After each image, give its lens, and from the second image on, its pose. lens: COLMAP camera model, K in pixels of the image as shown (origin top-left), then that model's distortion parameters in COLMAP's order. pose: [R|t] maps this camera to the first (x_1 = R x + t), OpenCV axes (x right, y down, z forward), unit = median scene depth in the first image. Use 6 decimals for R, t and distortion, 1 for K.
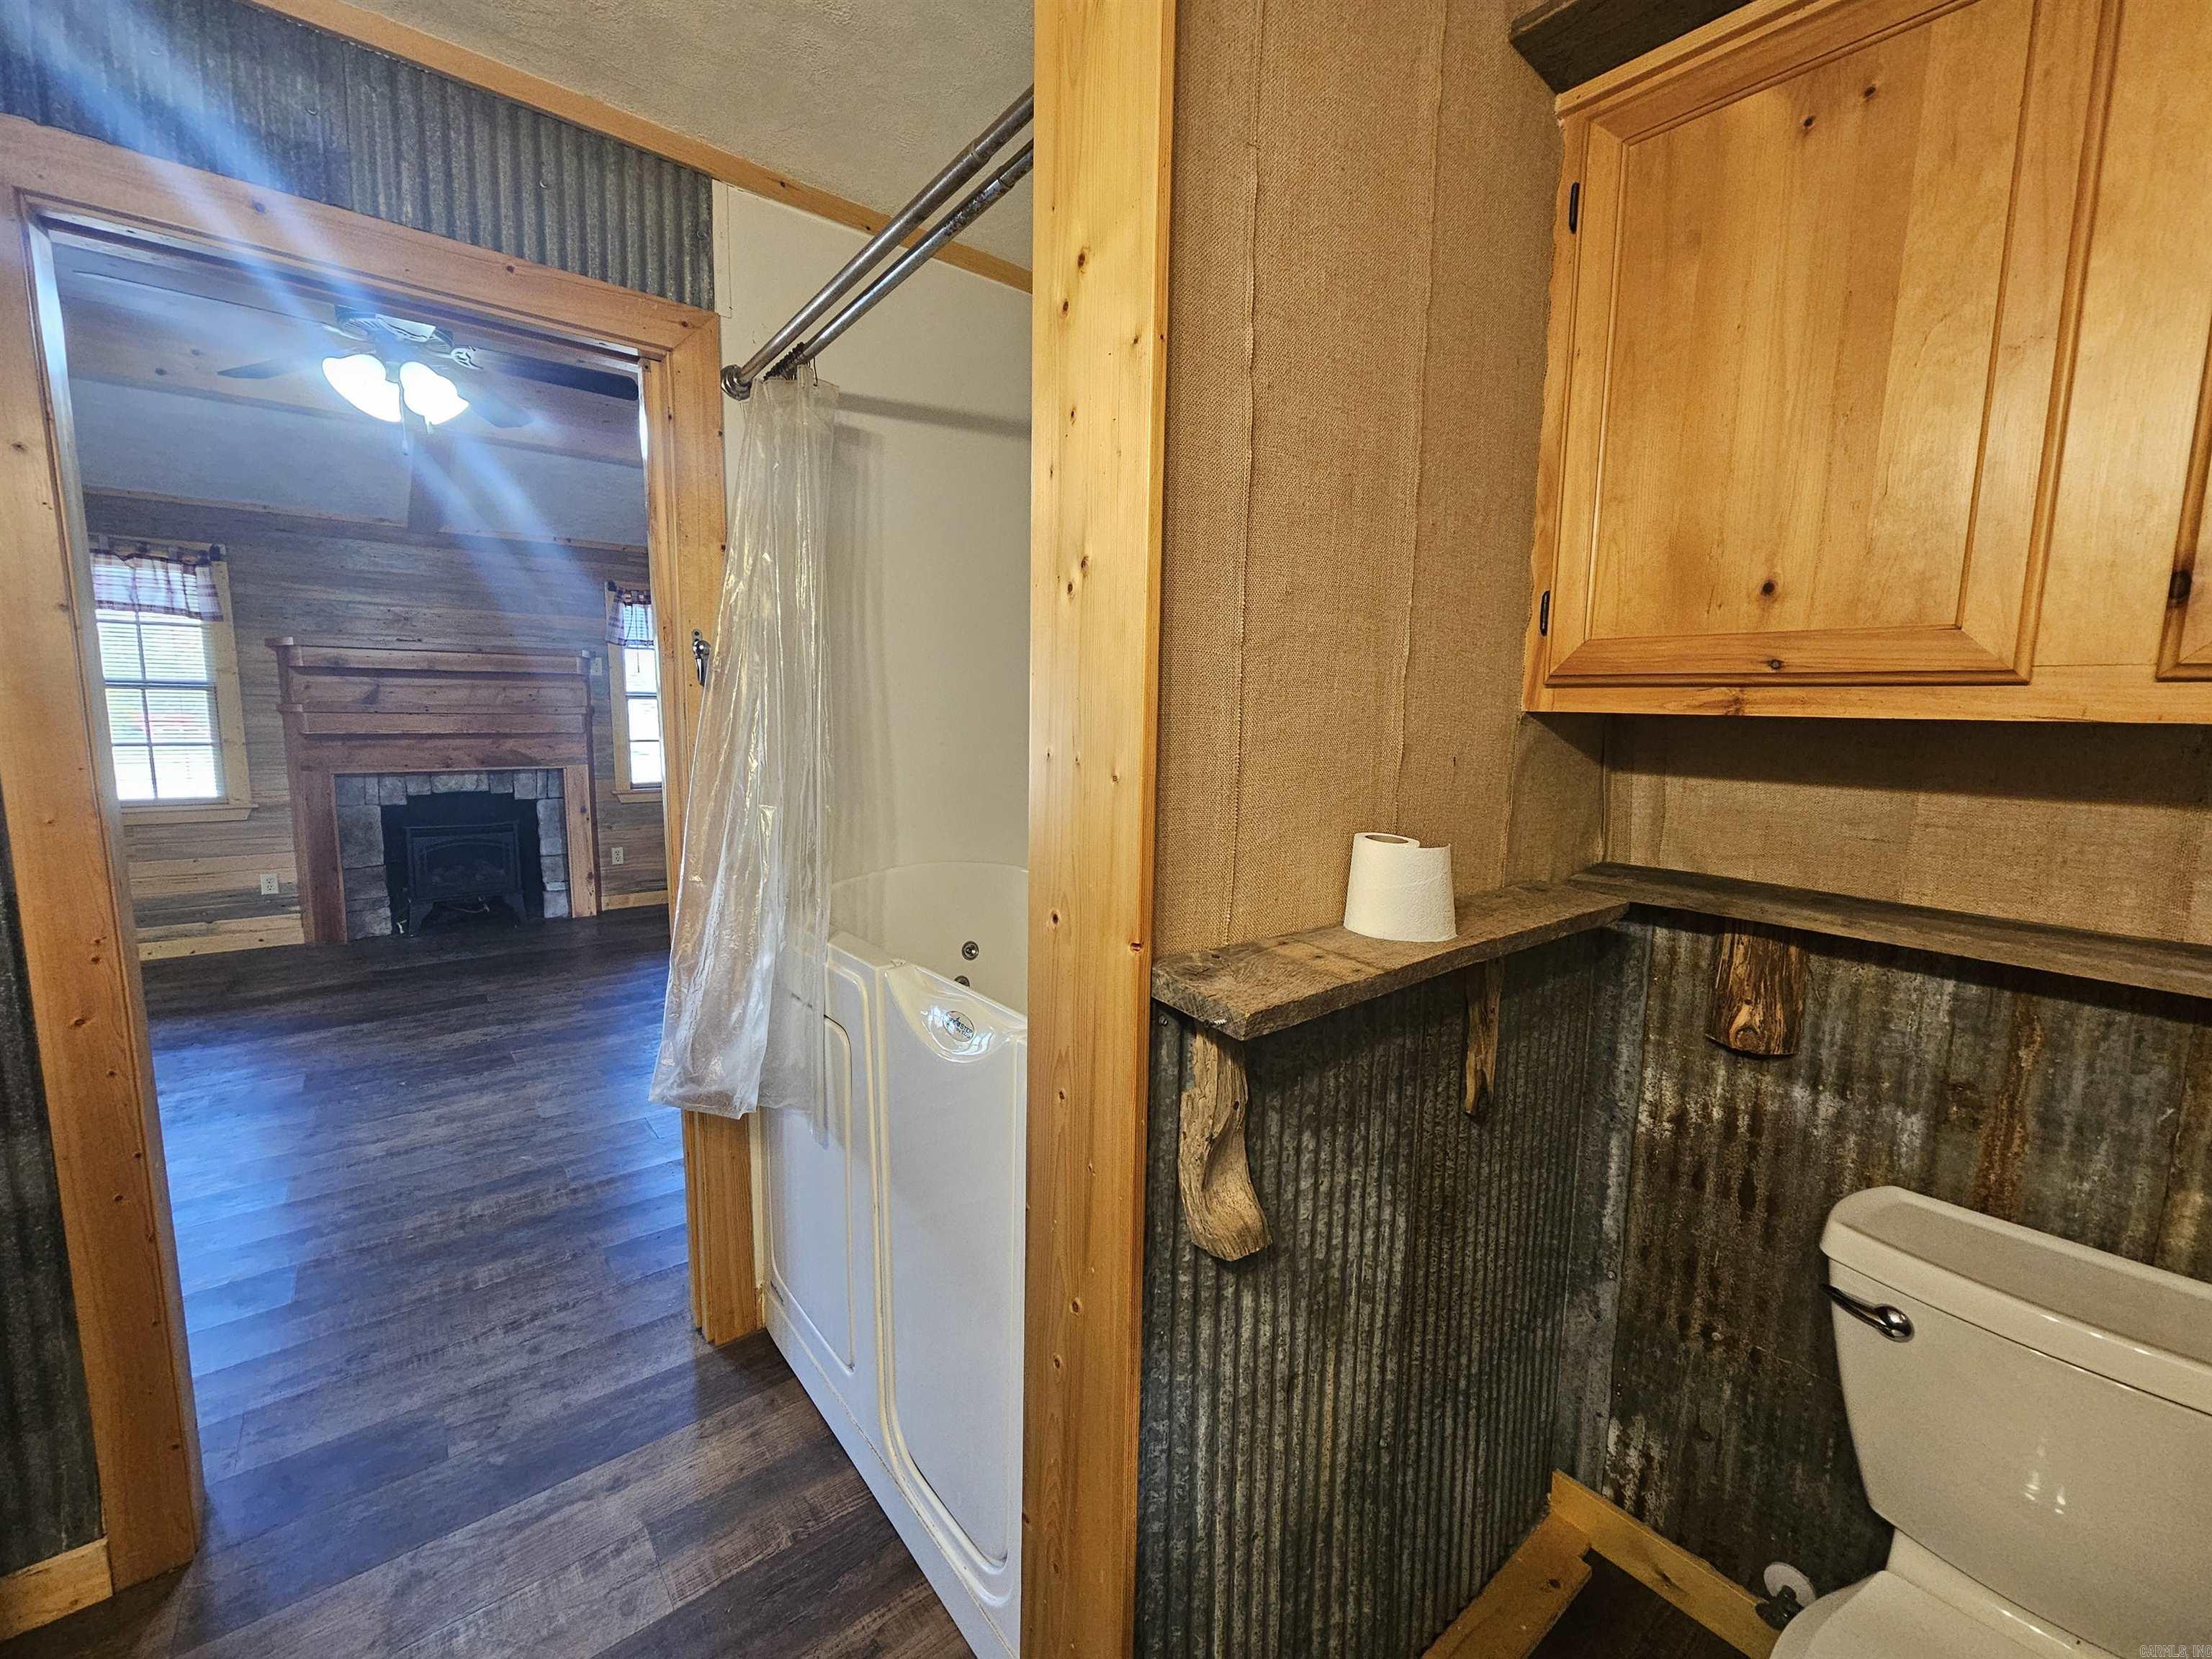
lens RADIAL K [[910.2, 0, 1097.8], [0, 910.2, 823.4], [0, 0, 1]] dist [-0.003119, 0.001046]
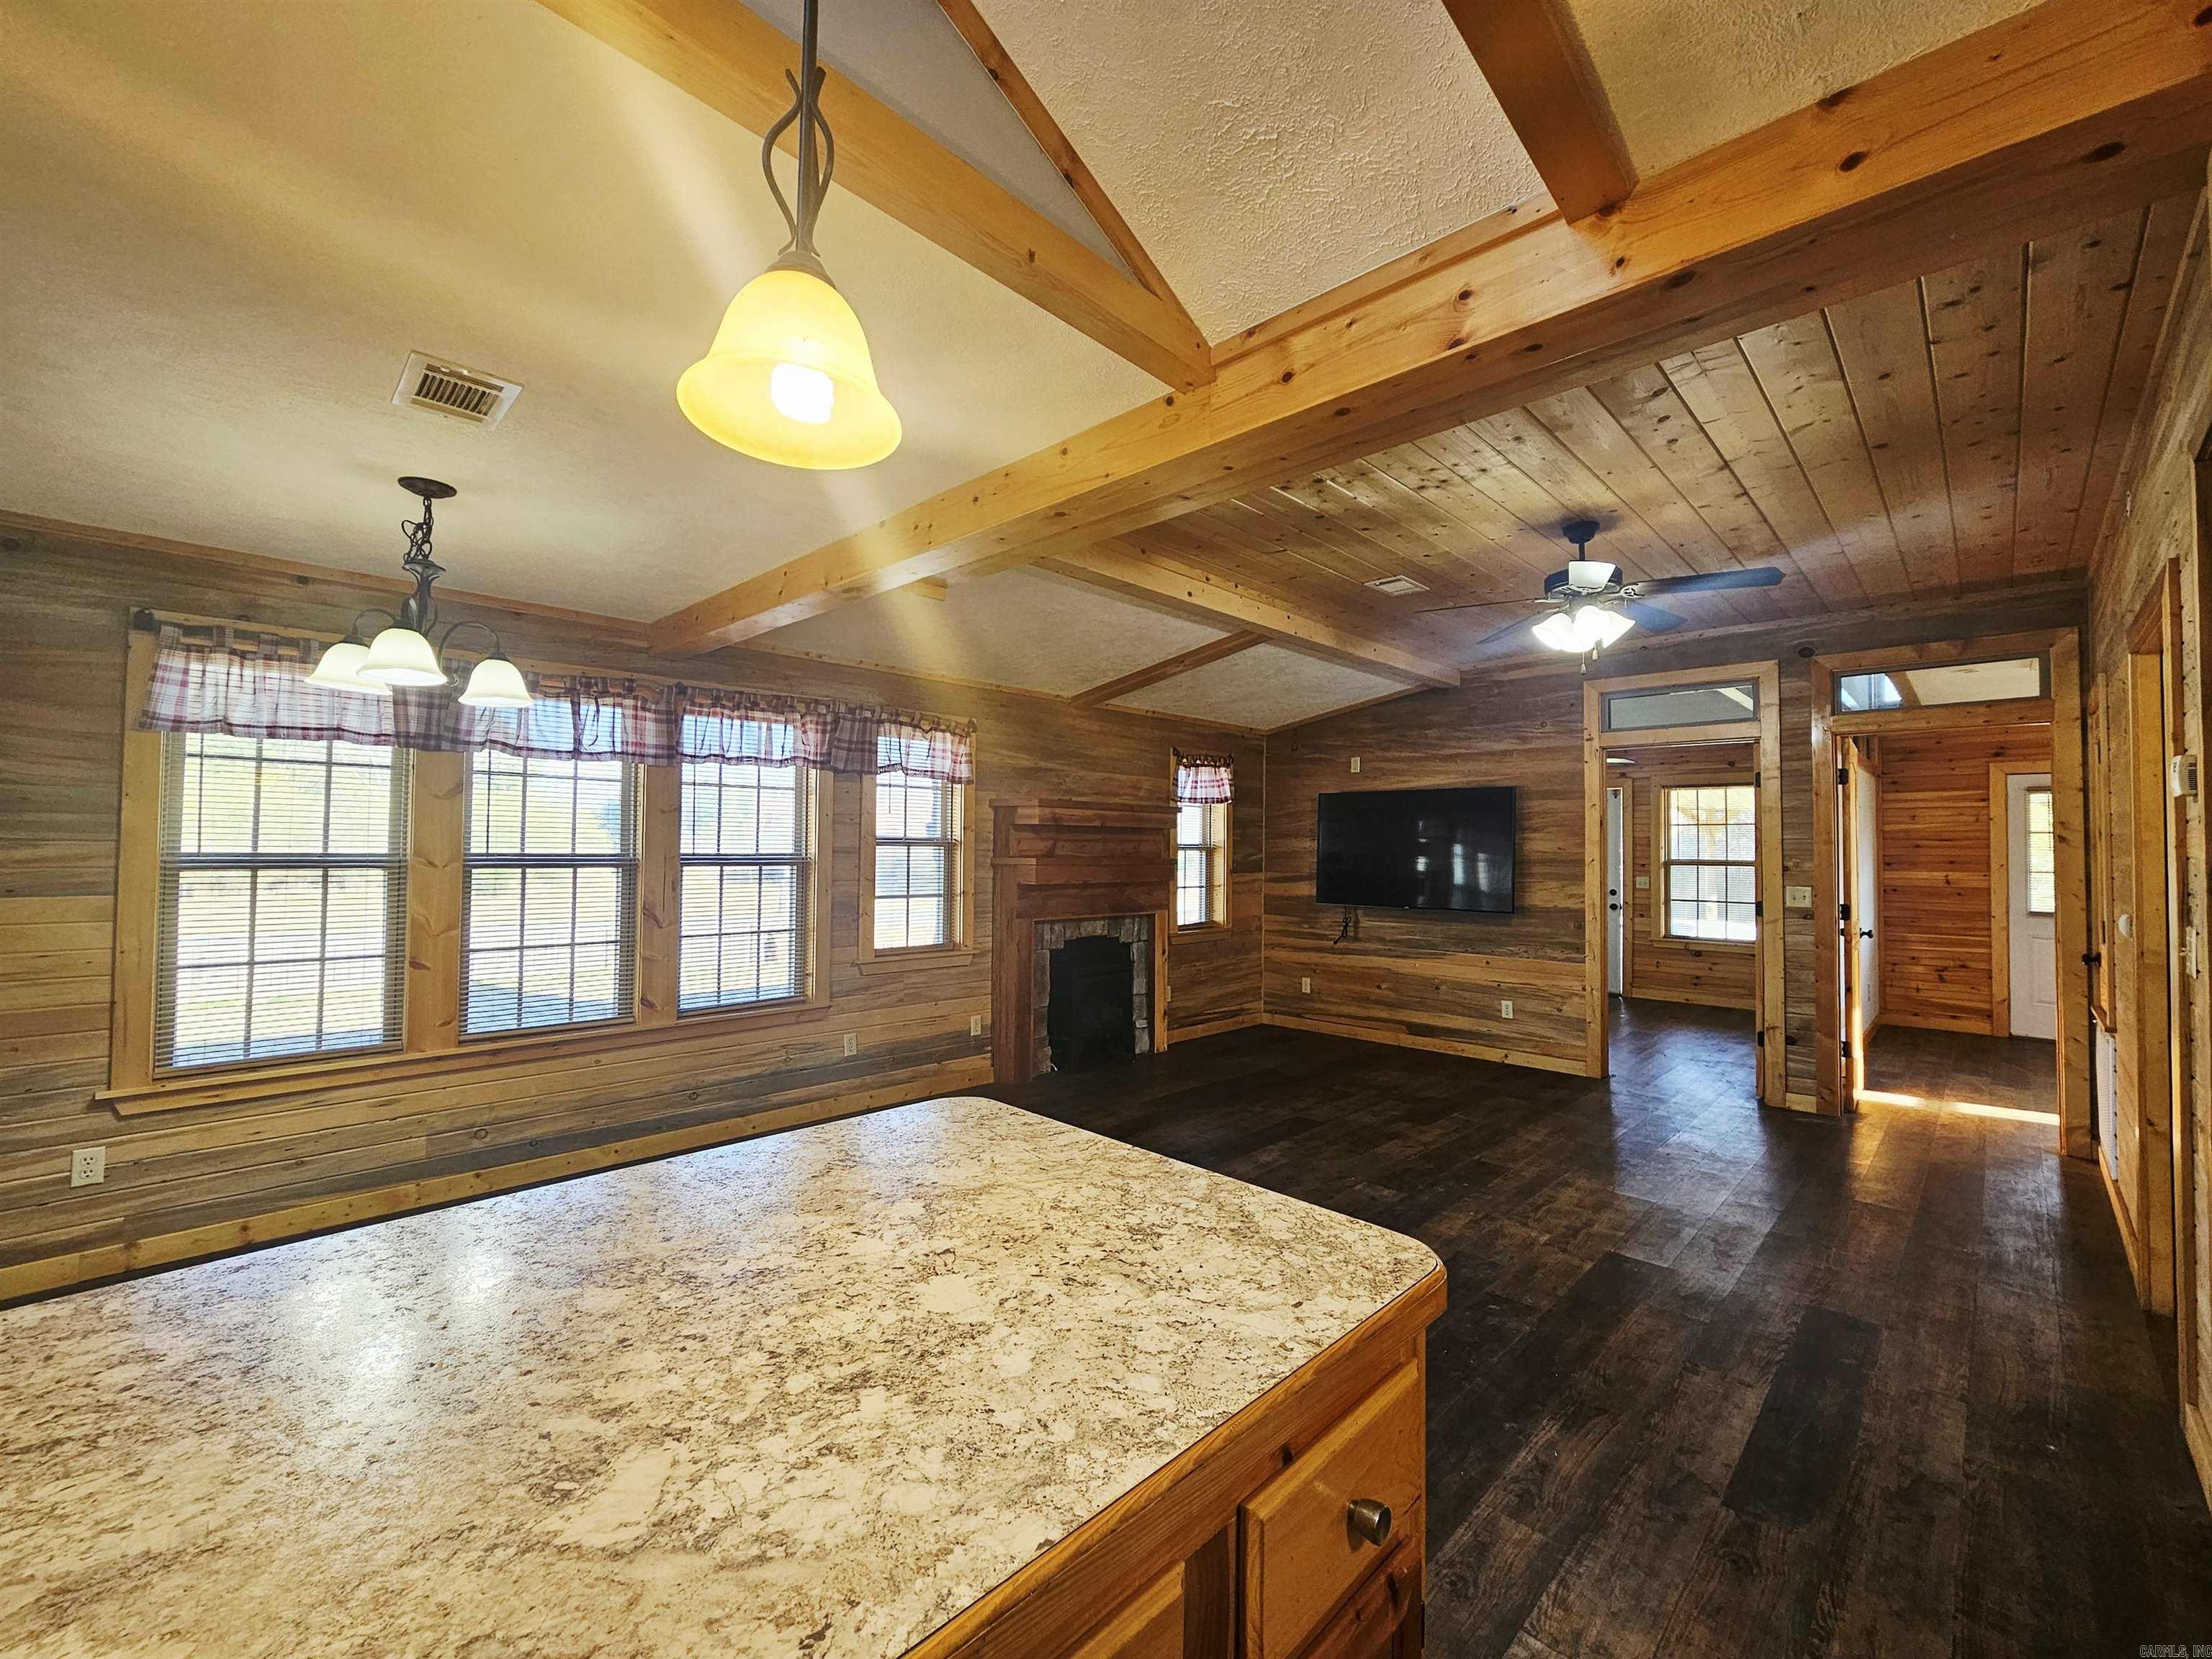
lens RADIAL K [[910.2, 0, 1098.2], [0, 910.2, 820.6], [0, 0, 1]] dist [-0.003119, 0.001046]
pose [[0.993539, -0.003390, 0.113439, -0.858619], [0.021262, 0.987414, -0.156718, -0.000382], [-0.111480, 0.158118, 0.981107, -0.099817]]
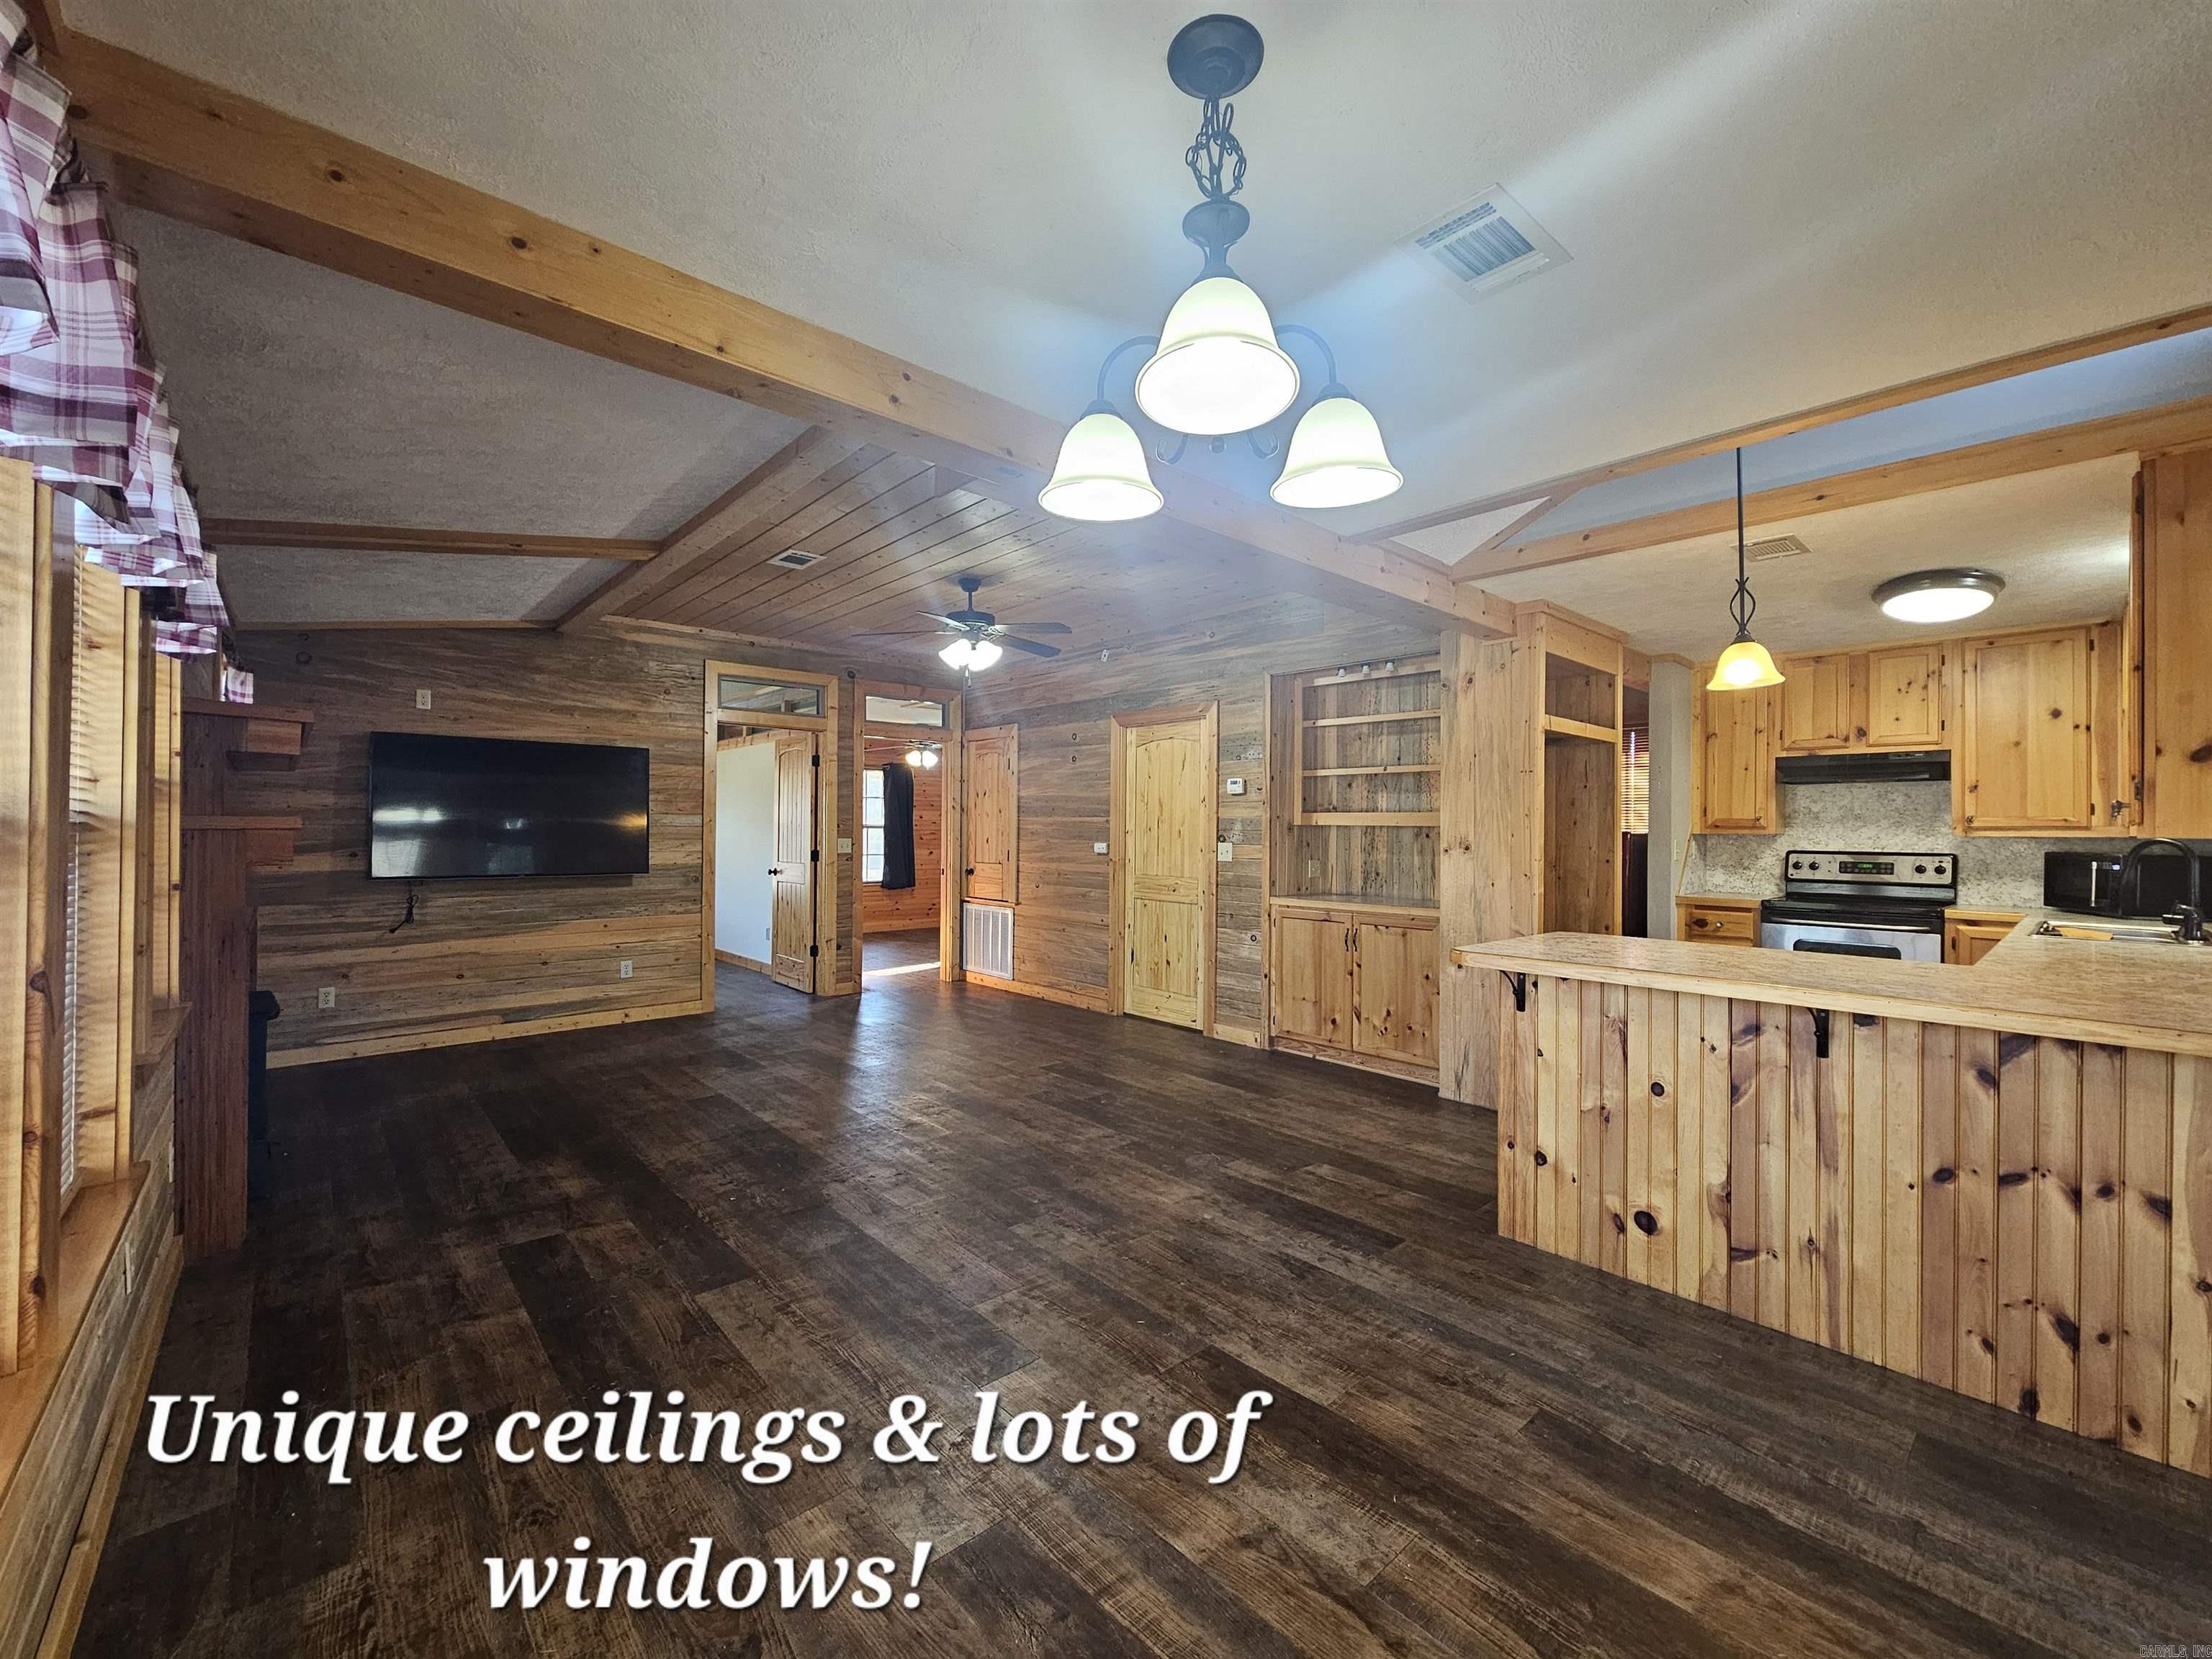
lens RADIAL K [[910.2, 0, 1099.1], [0, 910.2, 821.7], [0, 0, 1]] dist [-0.003119, 0.001046]
pose [[-0.050921, -0.010102, 0.998652, -1.404958], [0.120092, 0.992631, 0.016164, -0.067584], [-0.991456, 0.120753, -0.049332, 0.458480]]
